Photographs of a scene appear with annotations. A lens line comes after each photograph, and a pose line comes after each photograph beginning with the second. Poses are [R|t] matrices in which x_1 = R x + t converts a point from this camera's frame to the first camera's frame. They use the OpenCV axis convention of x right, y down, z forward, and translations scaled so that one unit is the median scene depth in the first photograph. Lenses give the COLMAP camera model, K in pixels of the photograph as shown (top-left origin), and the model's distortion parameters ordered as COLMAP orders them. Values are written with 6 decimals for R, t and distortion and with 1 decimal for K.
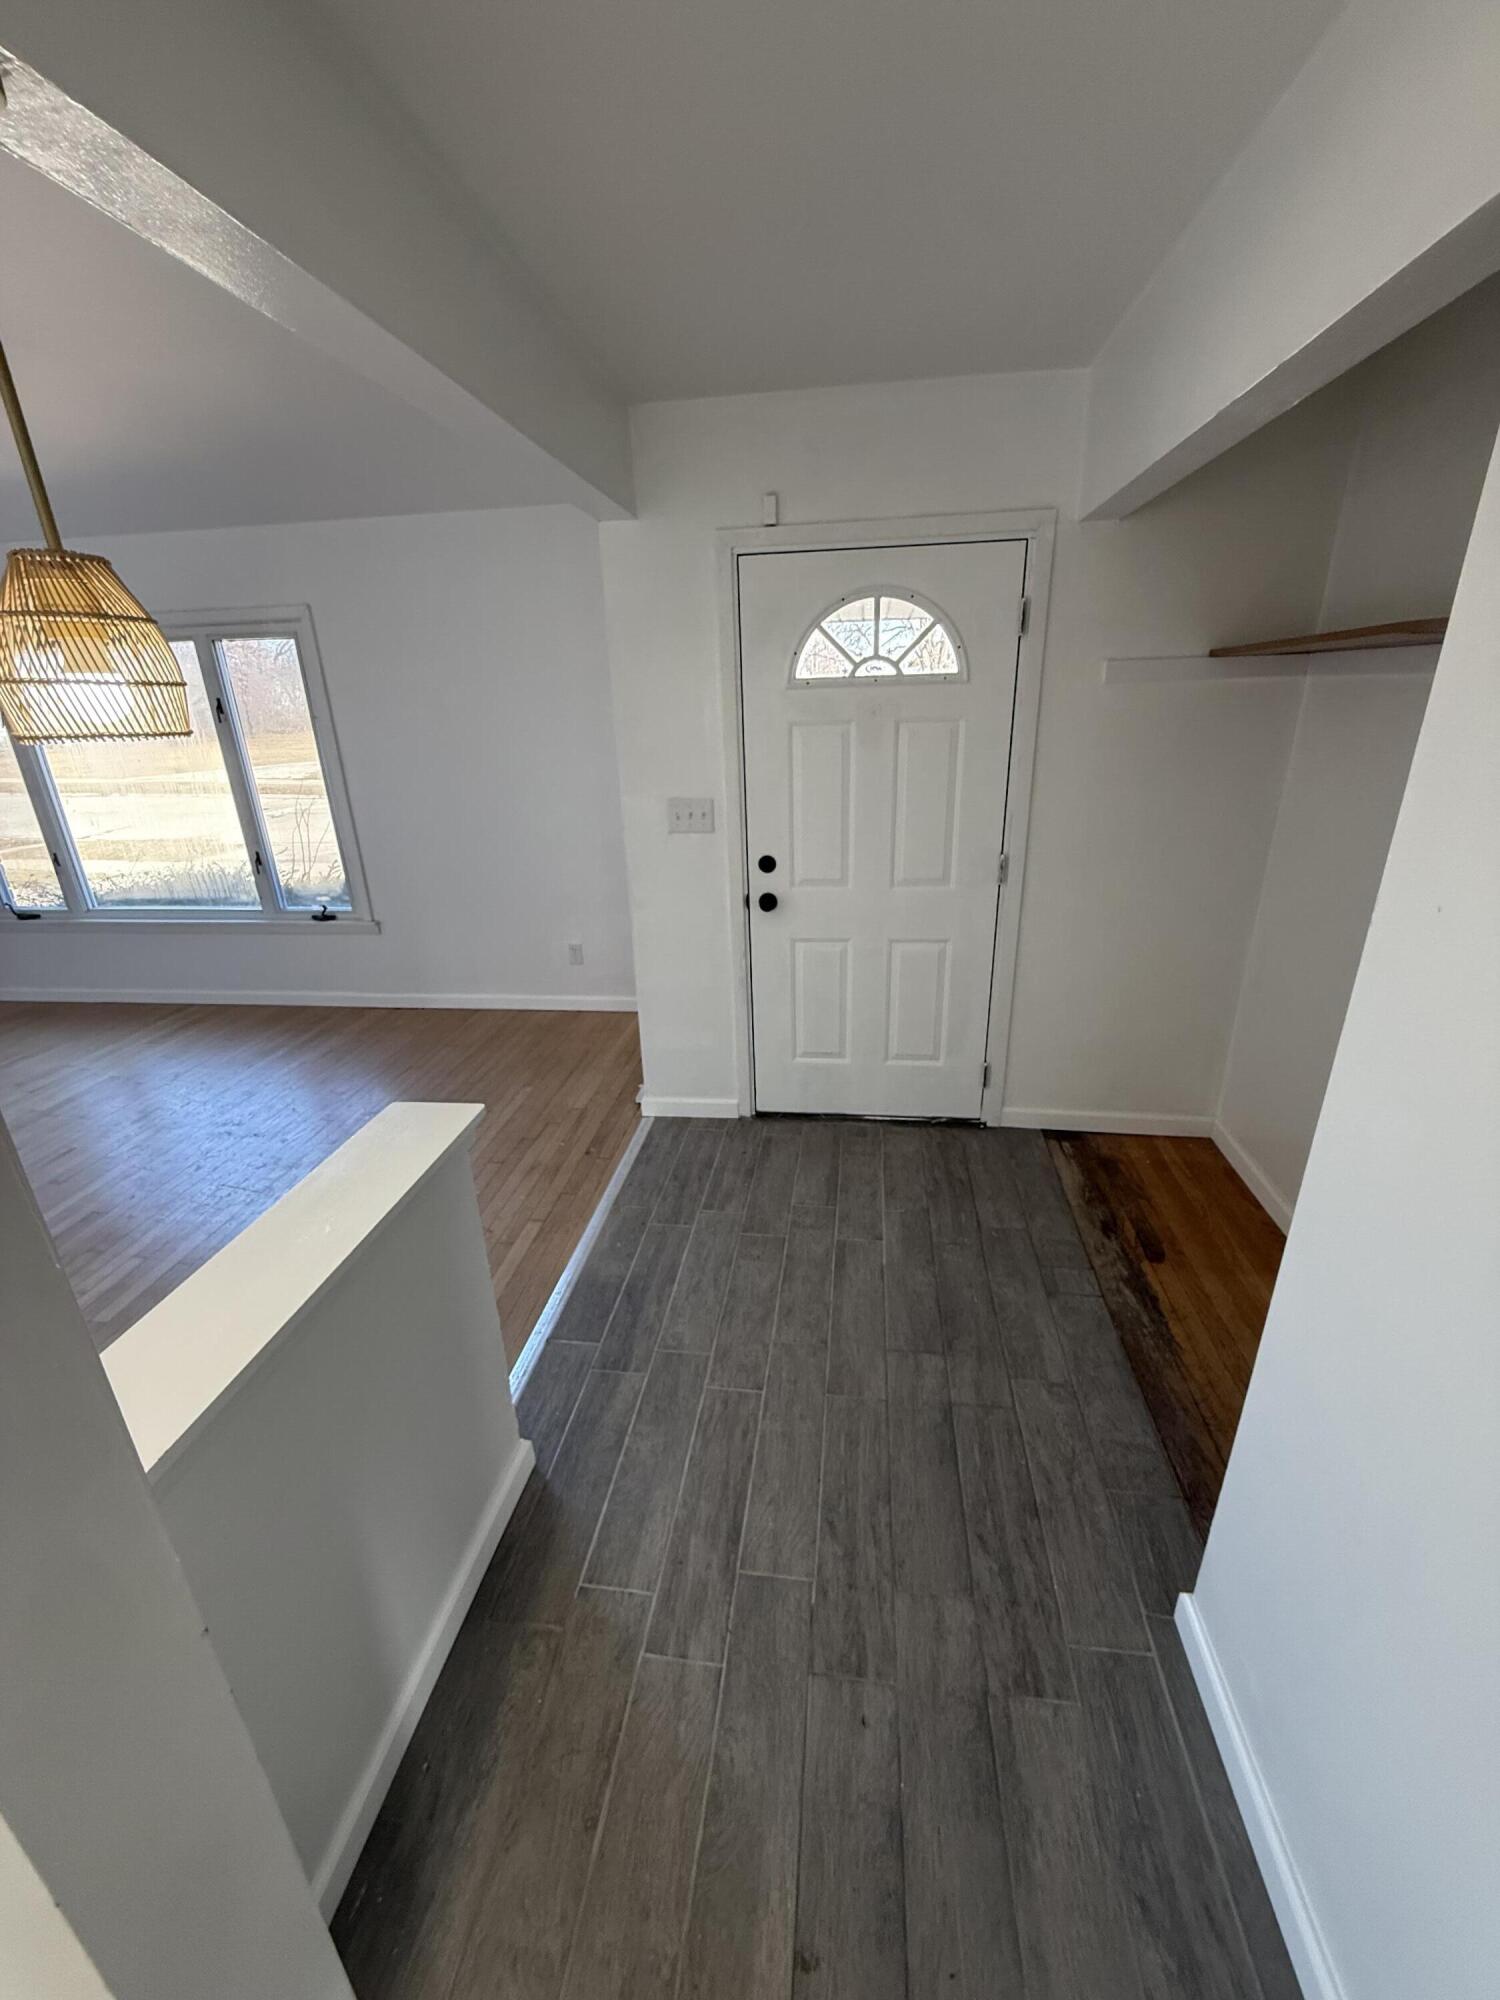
lens RADIAL K [[805.2, 0, 746.4], [0, 805.2, 998.7], [0, 0, 1]] dist [0.001909, 0.000009]
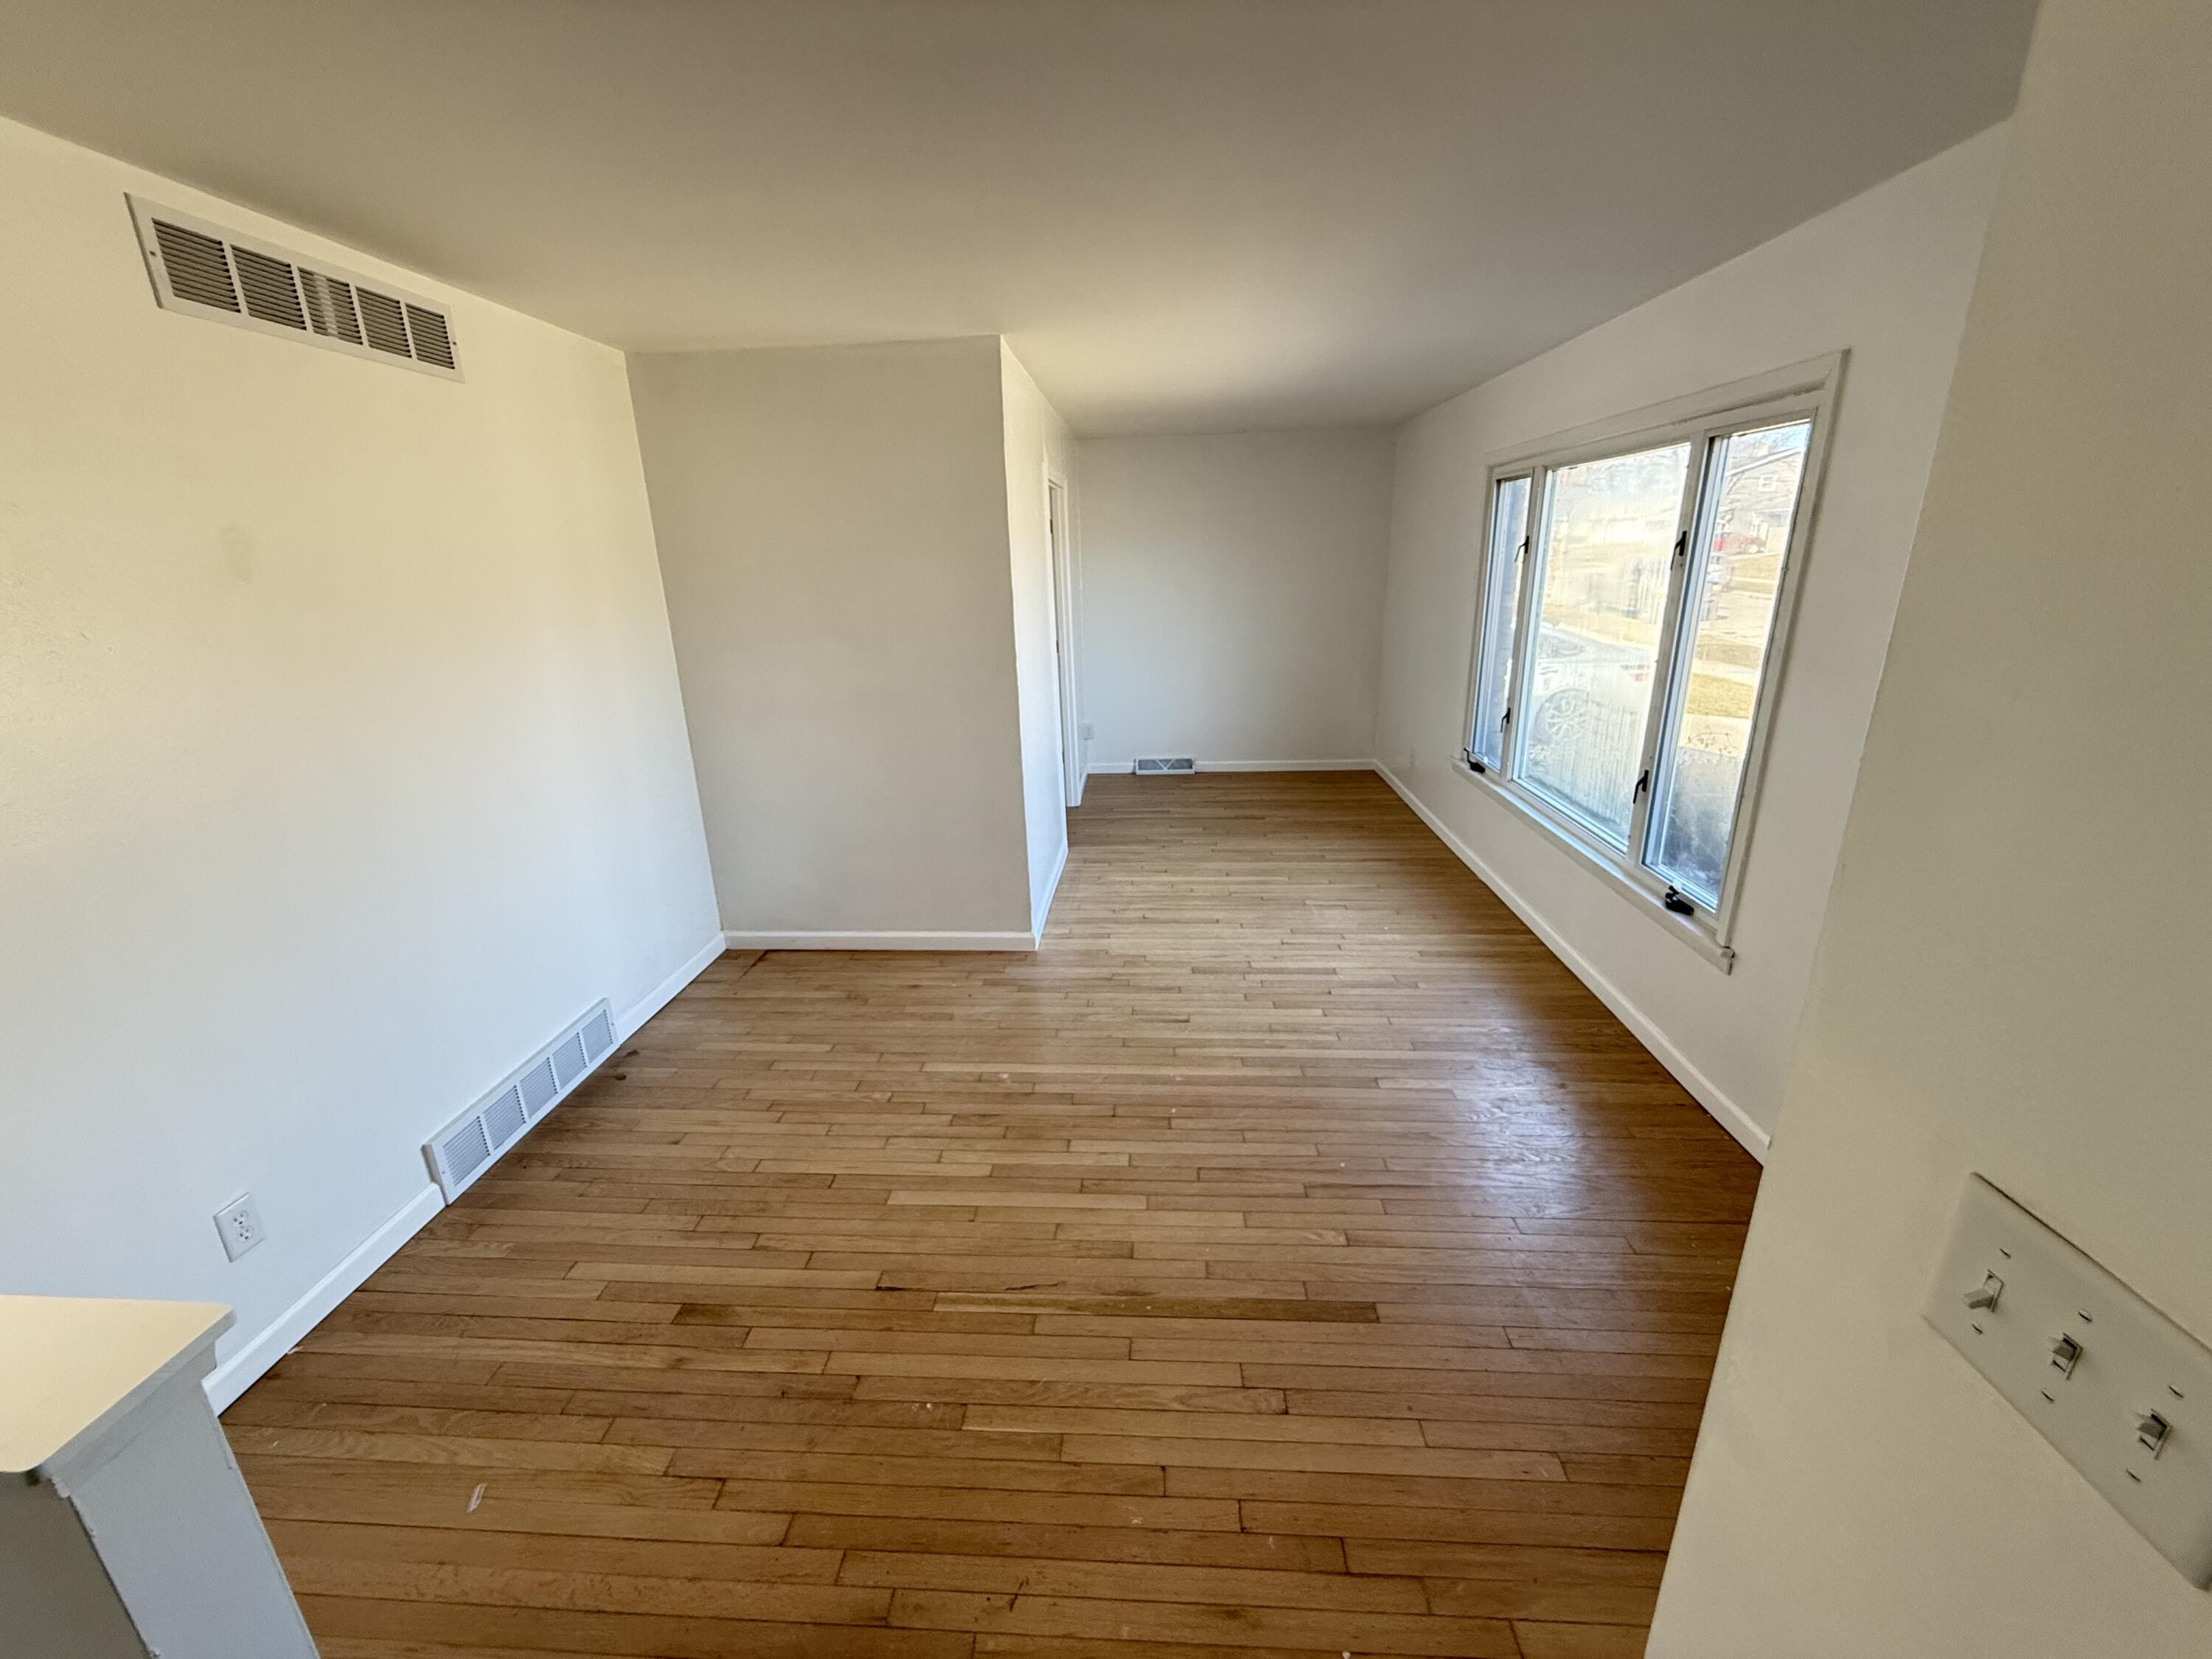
lens RADIAL K [[890.6, 0, 1097.0], [0, 890.6, 824.6], [0, 0, 1]] dist [0.001909, 0.000009]
pose [[0.065351, 0.324138, -0.943750, 0.041763], [-0.318184, 0.903171, 0.288168, -0.222553], [0.945774, 0.281454, 0.162158, 0.524521]]
